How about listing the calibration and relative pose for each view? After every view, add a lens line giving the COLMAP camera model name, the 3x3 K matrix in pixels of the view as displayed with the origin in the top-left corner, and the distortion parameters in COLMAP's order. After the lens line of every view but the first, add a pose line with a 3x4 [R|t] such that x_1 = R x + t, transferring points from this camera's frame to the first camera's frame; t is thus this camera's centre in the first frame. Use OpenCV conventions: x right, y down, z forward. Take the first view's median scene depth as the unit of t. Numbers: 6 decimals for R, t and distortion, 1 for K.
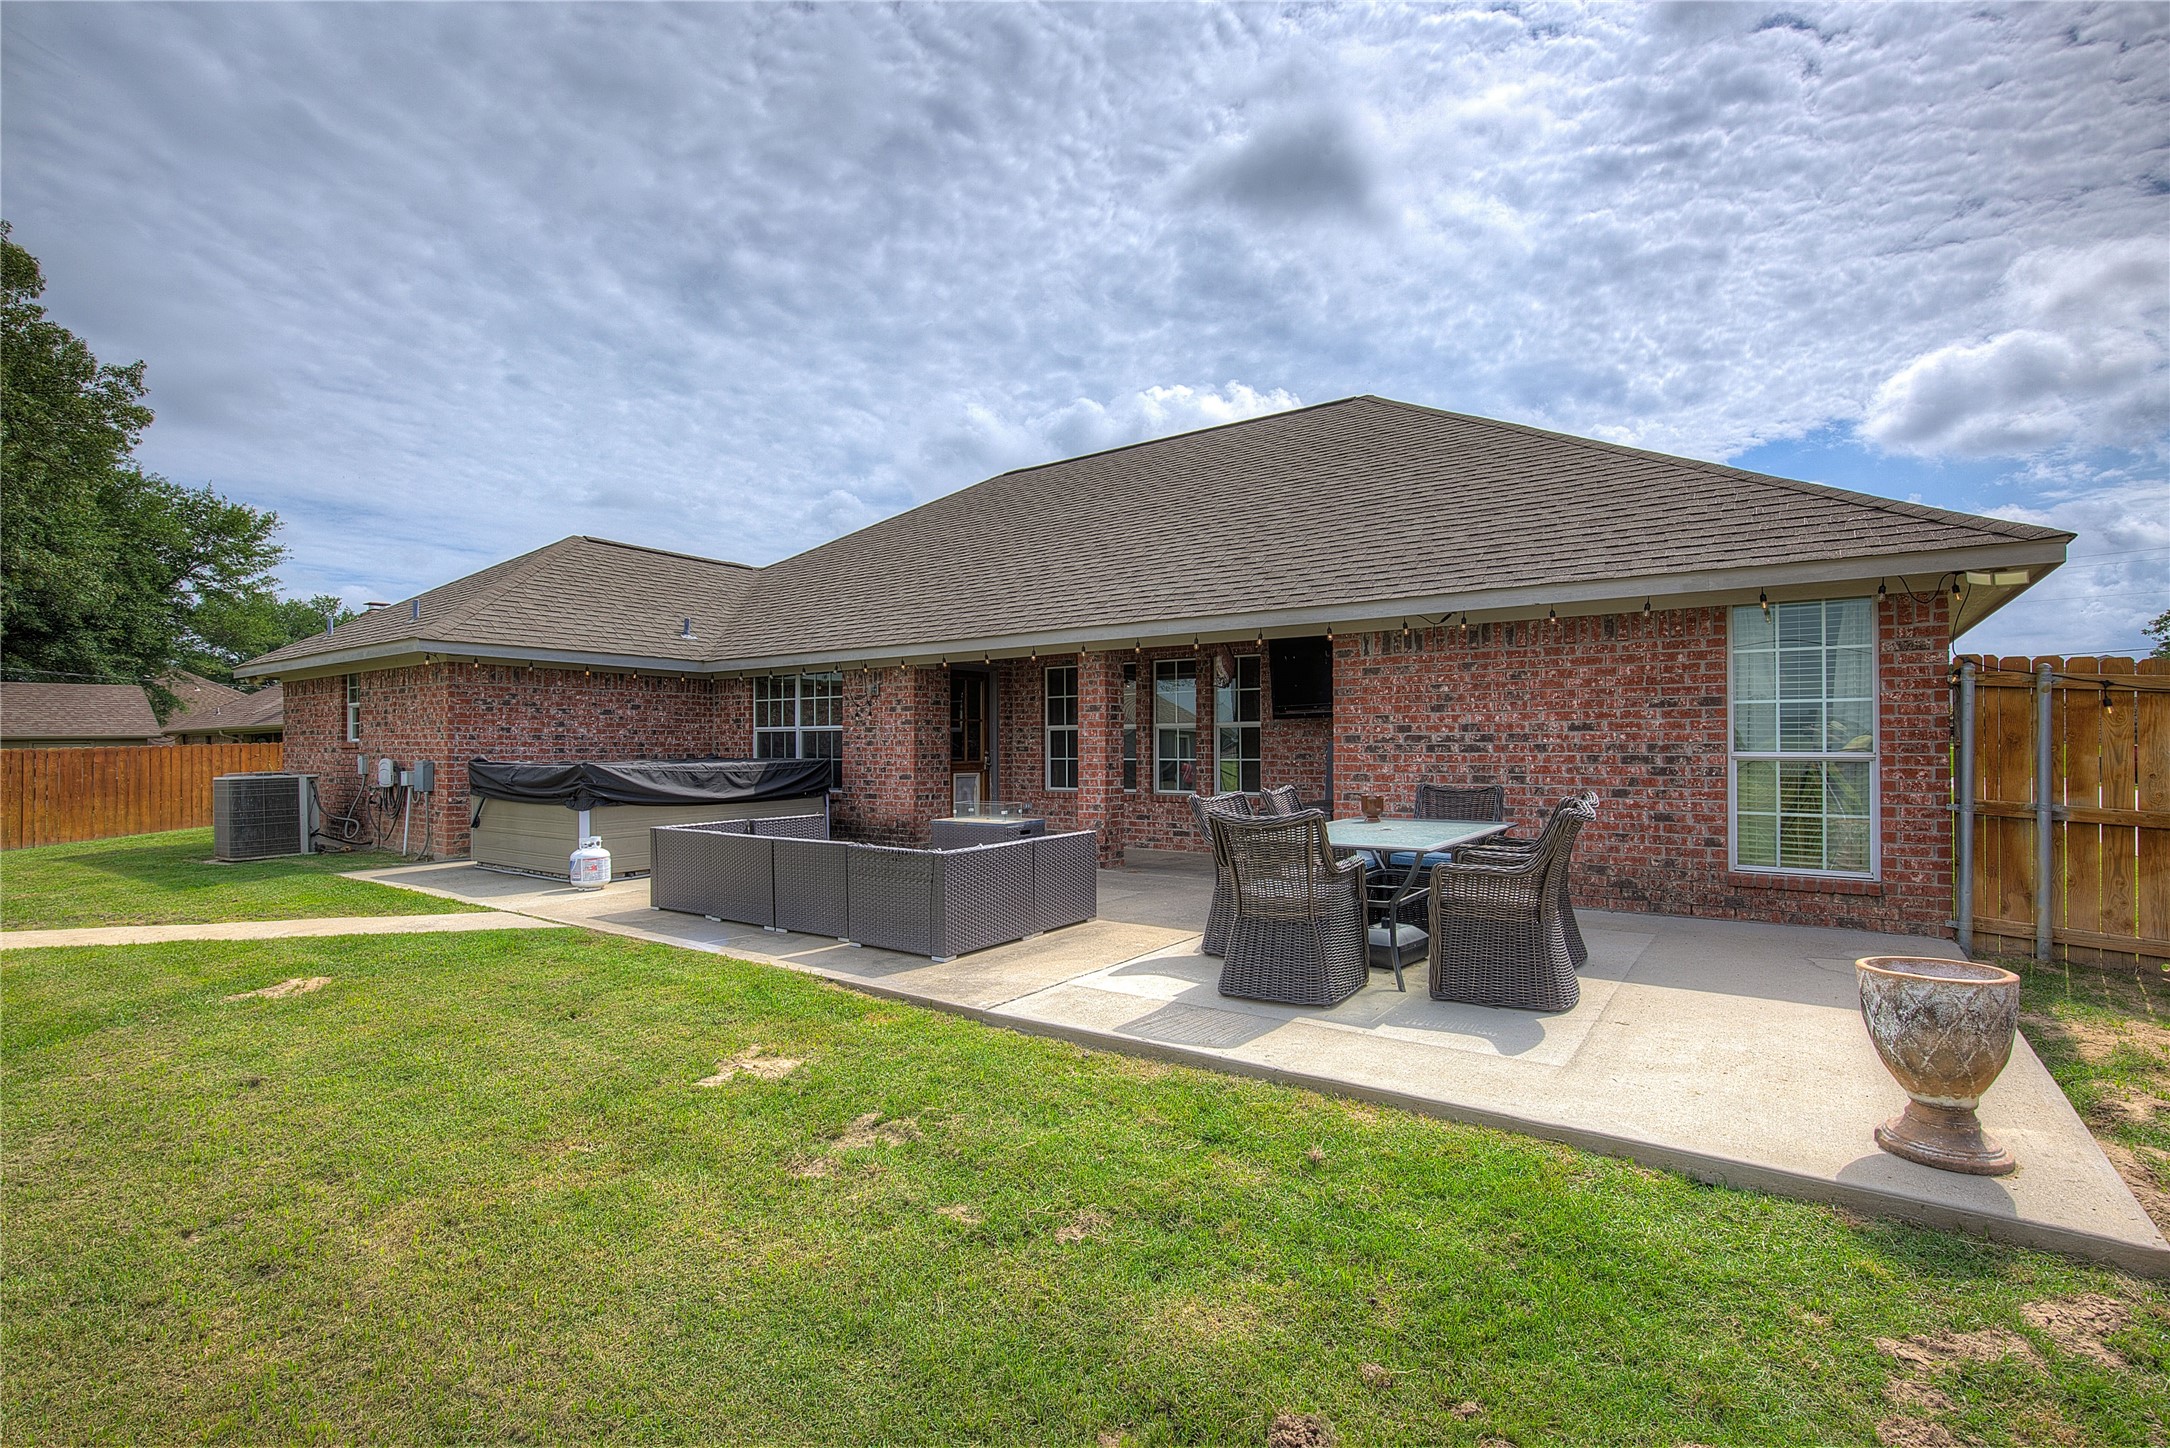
lens RADIAL K [[980.8, 0, 1085.0], [0, 980.8, 724.0], [0, 0, 1]] dist [0.001046, 0.000139]
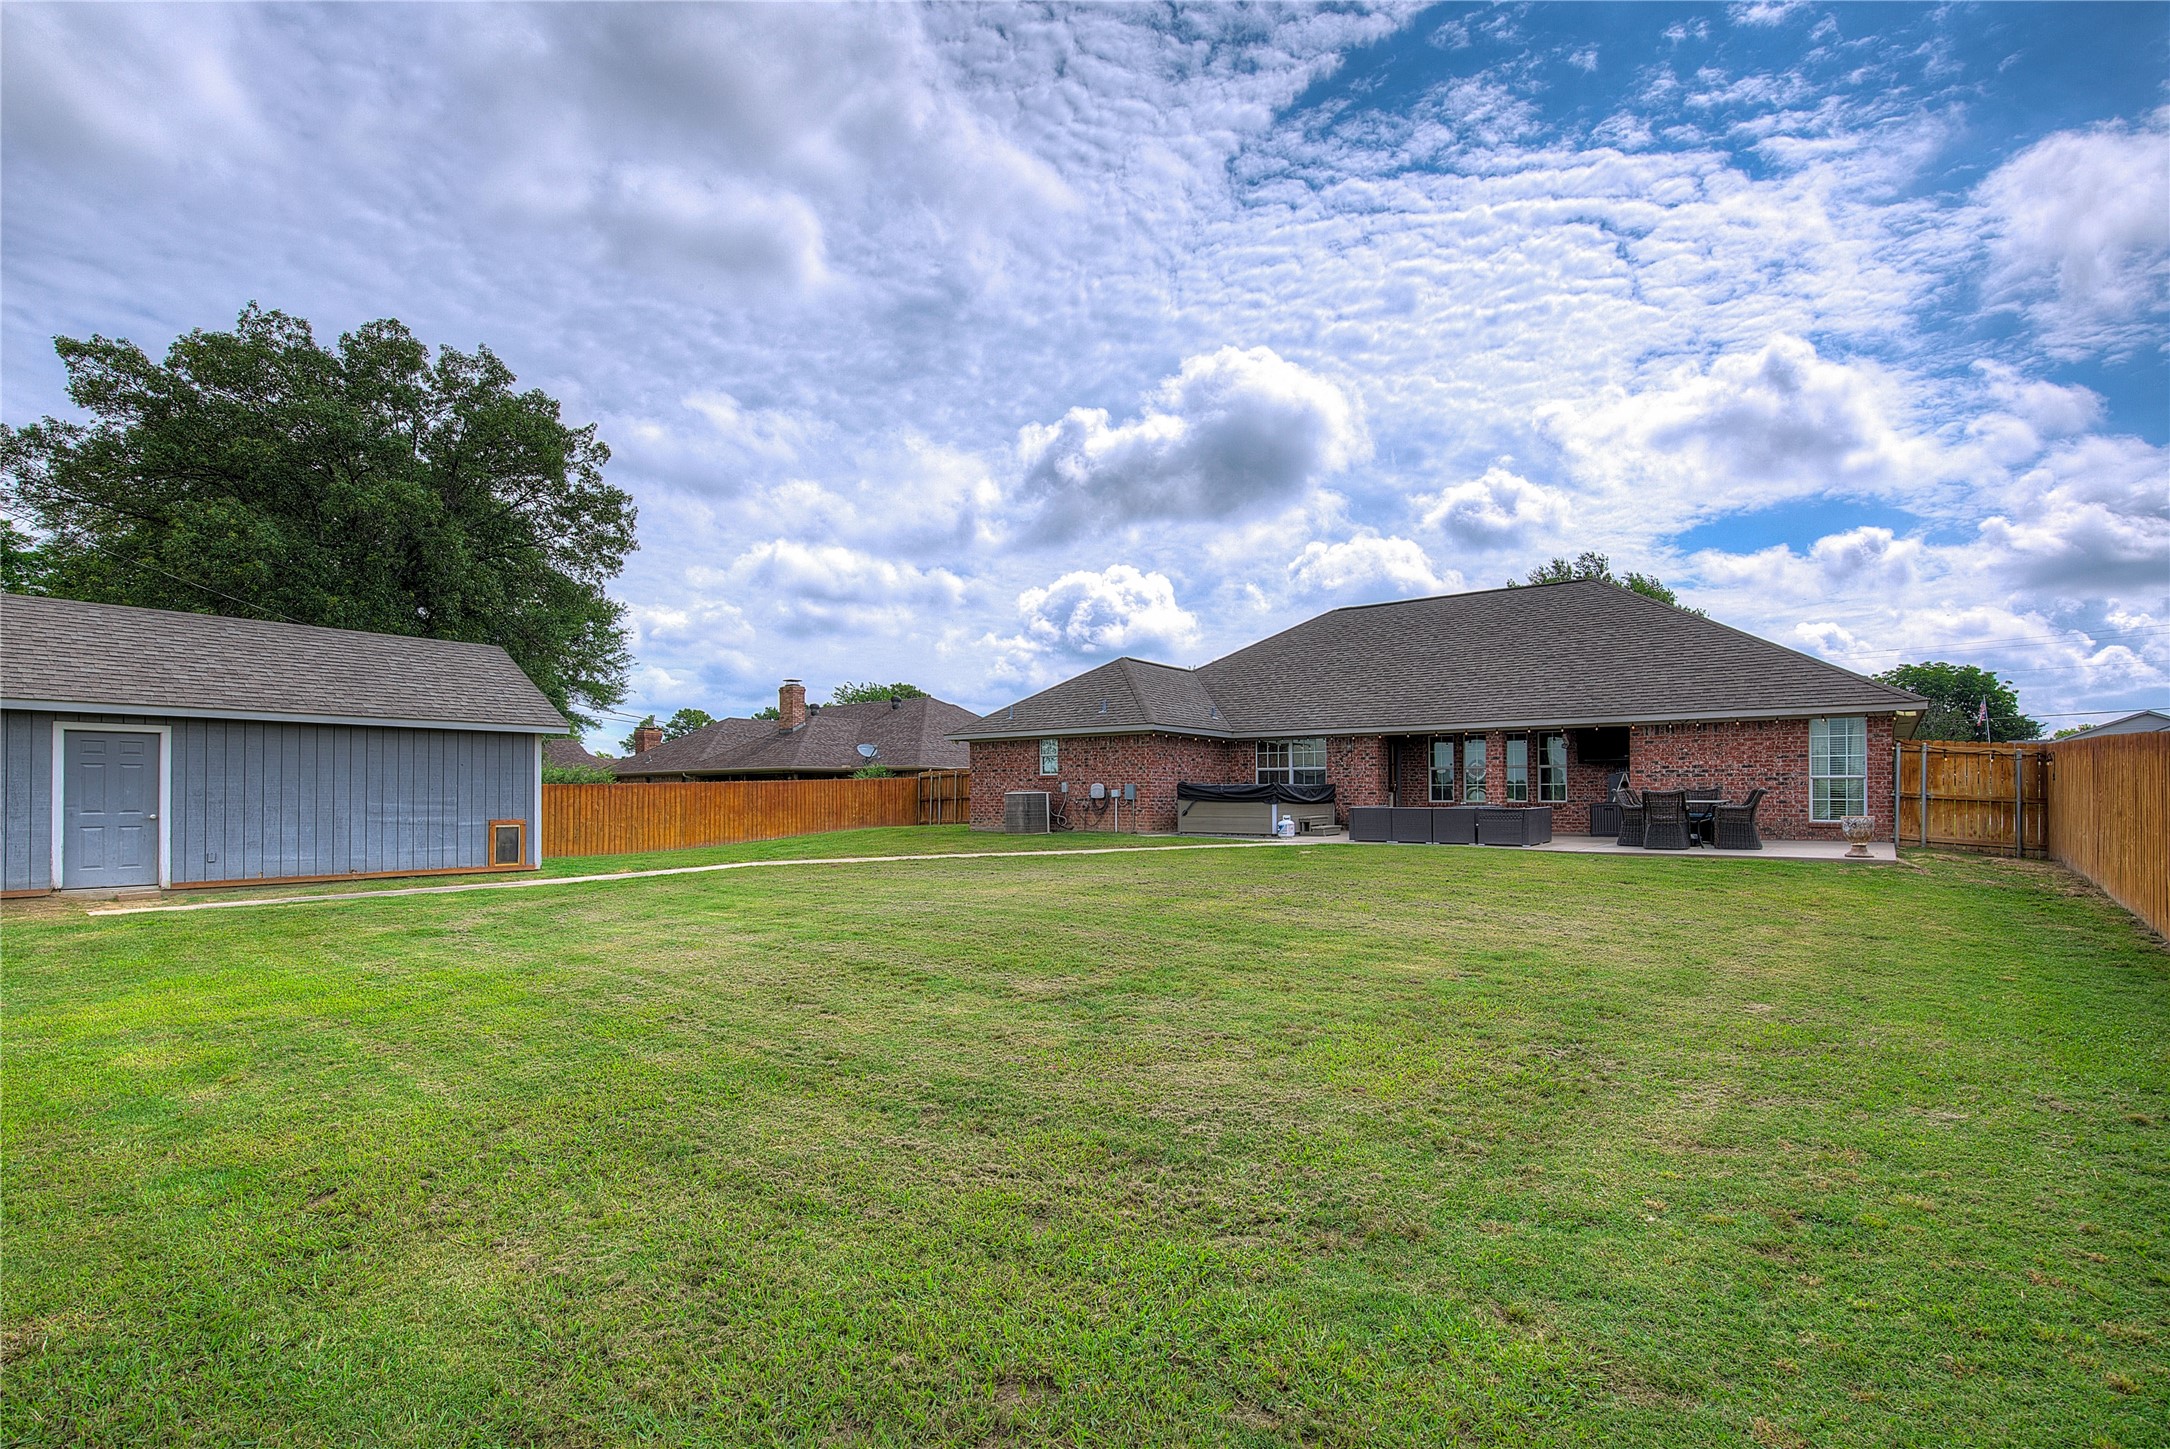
lens RADIAL K [[997.3, 0, 1089.6], [0, 997.3, 781.3], [0, 0, 1]] dist [-0.000966, -0.000136]
pose [[0.999459, 0.002386, -0.032793, -0.985929], [-0.002100, 0.999959, 0.008758, 0.021291], [0.032812, -0.008685, 0.999424, -1.442290]]
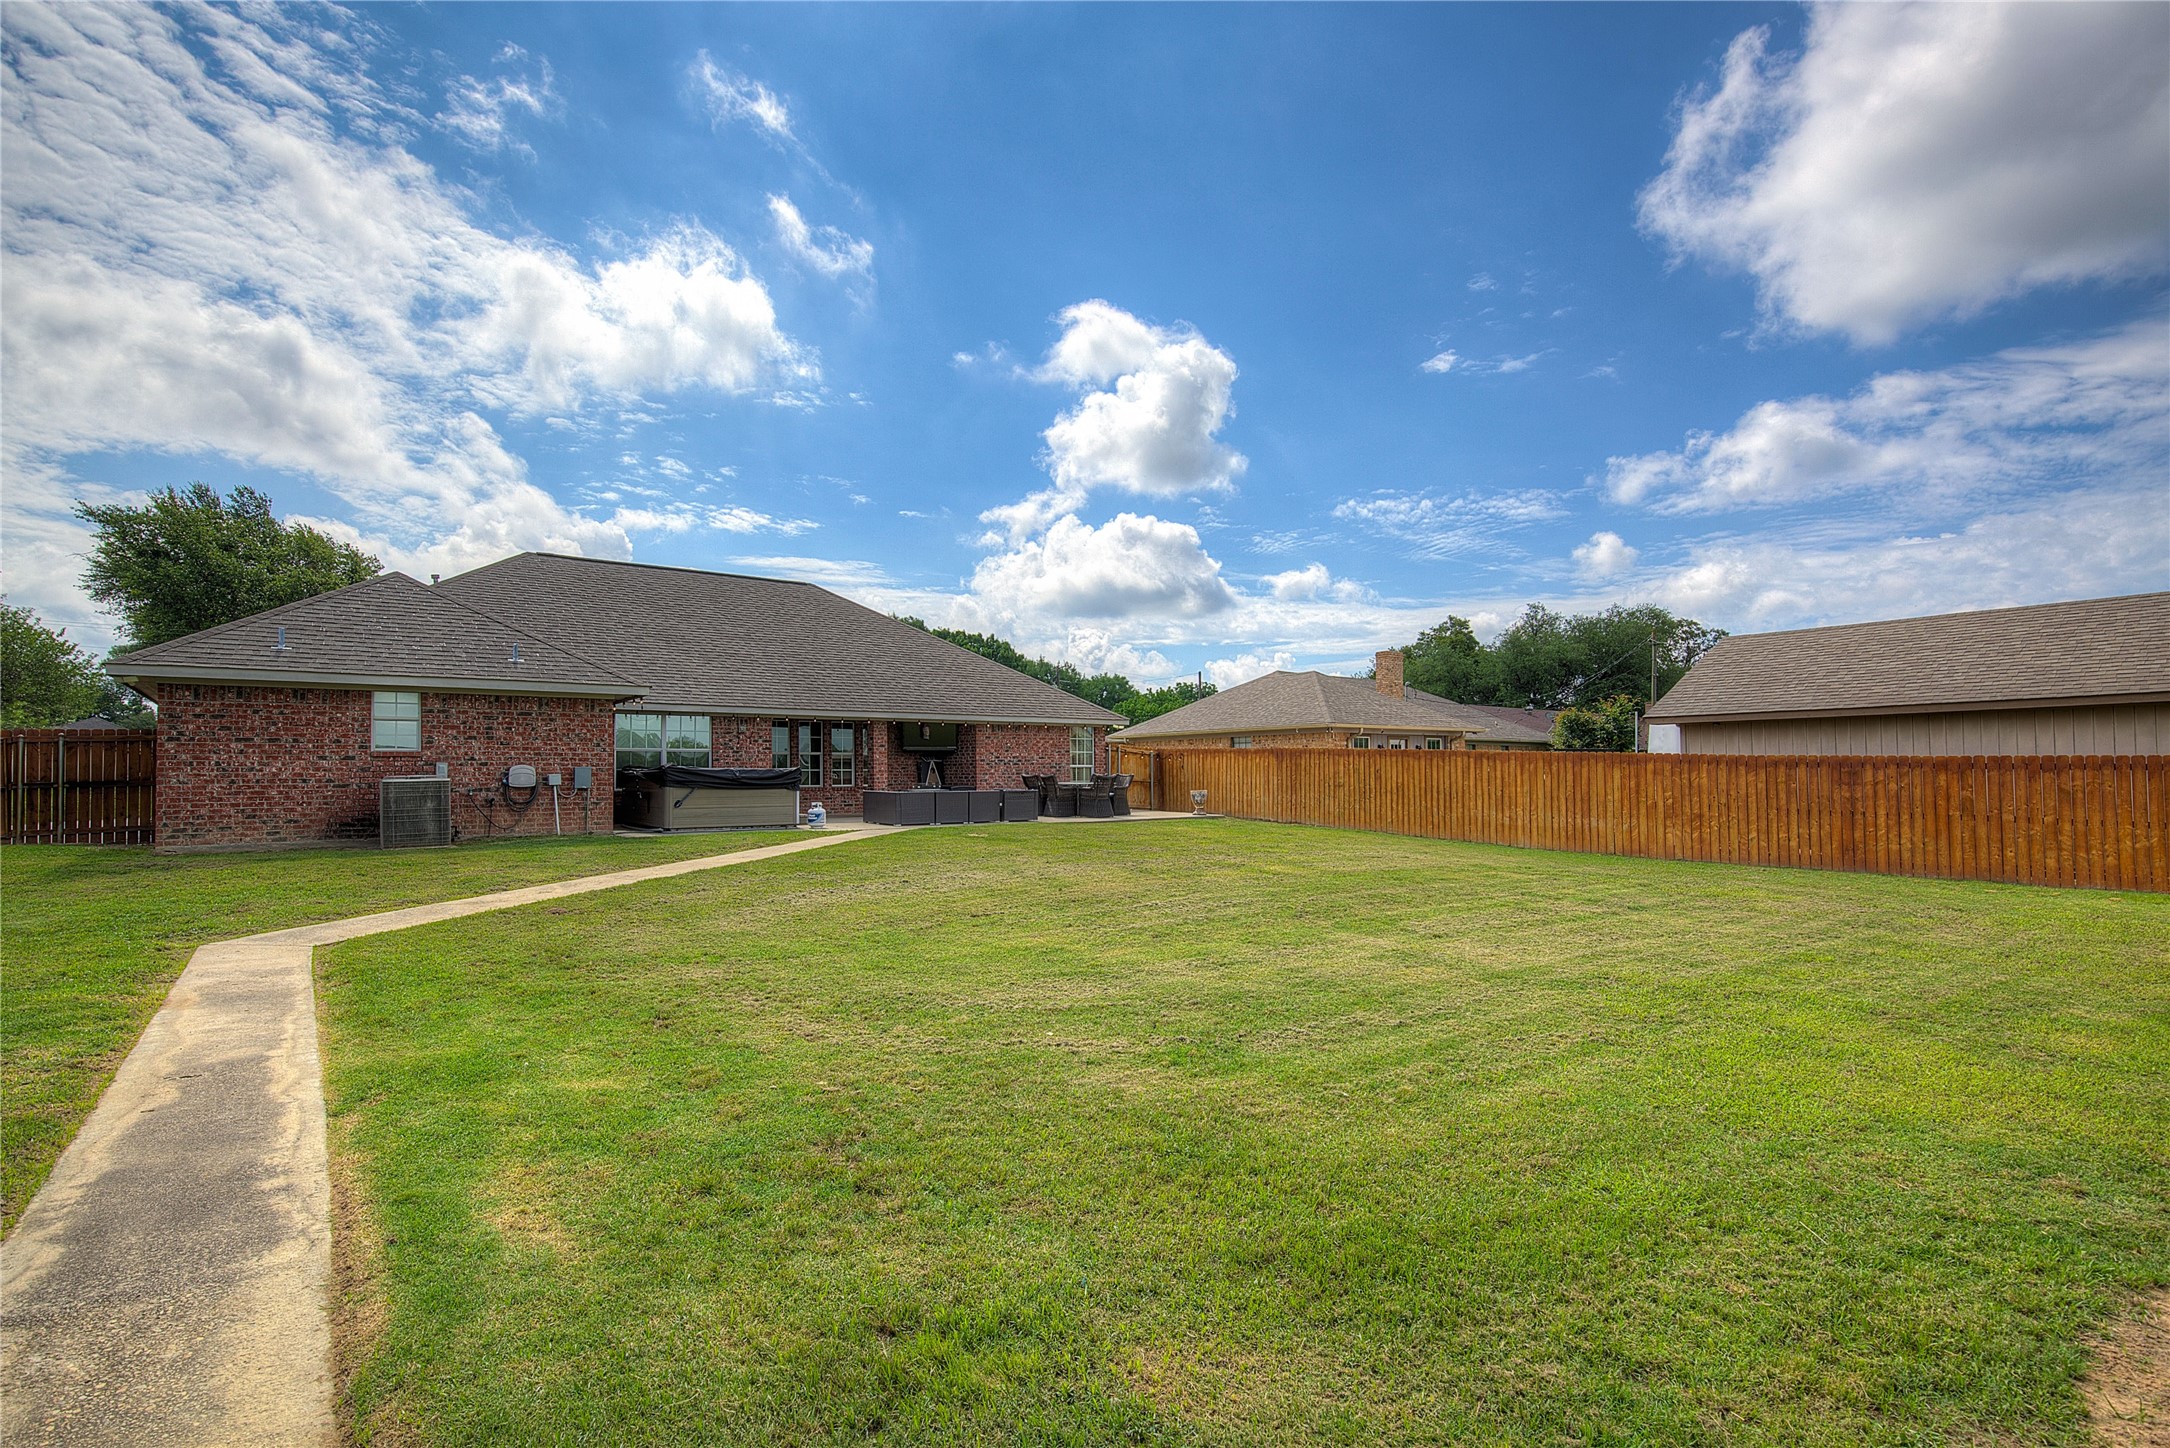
lens RADIAL K [[1054.5, 0, 1086.8], [0, 1054.5, 773.1], [0, 0, 1]] dist [0.000258, 0.000052]
pose [[0.294151, 0.006143, 0.955739, -2.737077], [-0.016809, 0.999858, -0.001253, 0.052873], [-0.955611, -0.015696, 0.294212, -0.206402]]
